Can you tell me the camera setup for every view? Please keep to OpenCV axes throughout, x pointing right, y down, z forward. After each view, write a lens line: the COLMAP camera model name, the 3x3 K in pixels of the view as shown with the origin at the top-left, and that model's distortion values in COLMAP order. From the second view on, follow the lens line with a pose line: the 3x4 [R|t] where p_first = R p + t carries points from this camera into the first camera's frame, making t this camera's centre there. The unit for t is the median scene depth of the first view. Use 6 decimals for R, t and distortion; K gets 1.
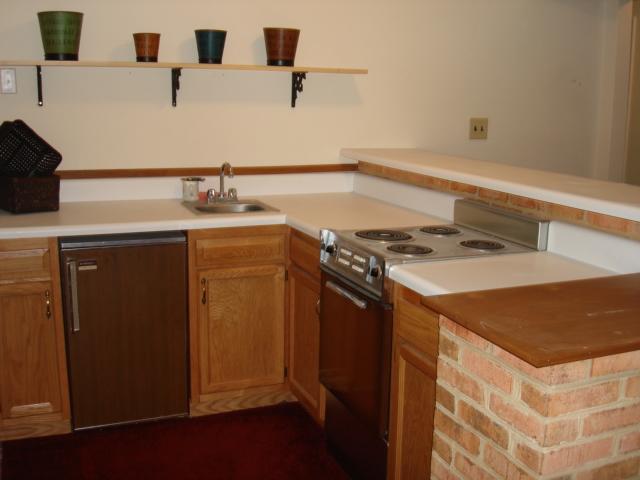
lens RADIAL K [[718.8, 0, 320.0], [0, 718.8, 240.0], [0, 0, 1]] dist [-0.102973, 0.006664]
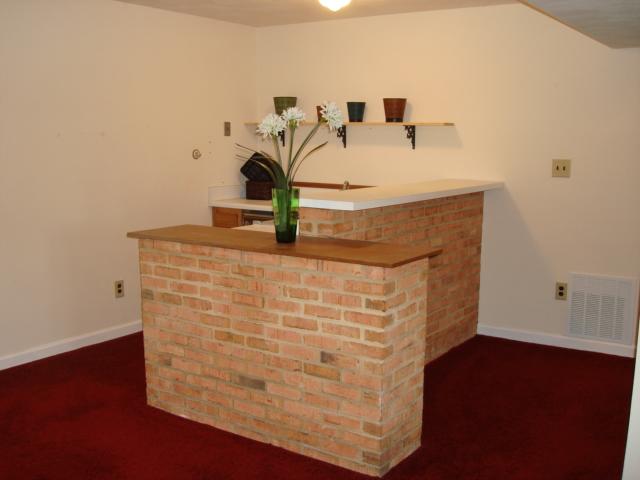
lens RADIAL K [[718.8, 0, 320.0], [0, 718.8, 240.0], [0, 0, 1]] dist [-0.102973, 0.006664]
pose [[0.533109, 0.098666, -0.840274, 1.182052], [-0.170550, 0.985320, 0.007492, 0.022729], [0.828678, 0.139315, 0.542111, 0.064398]]
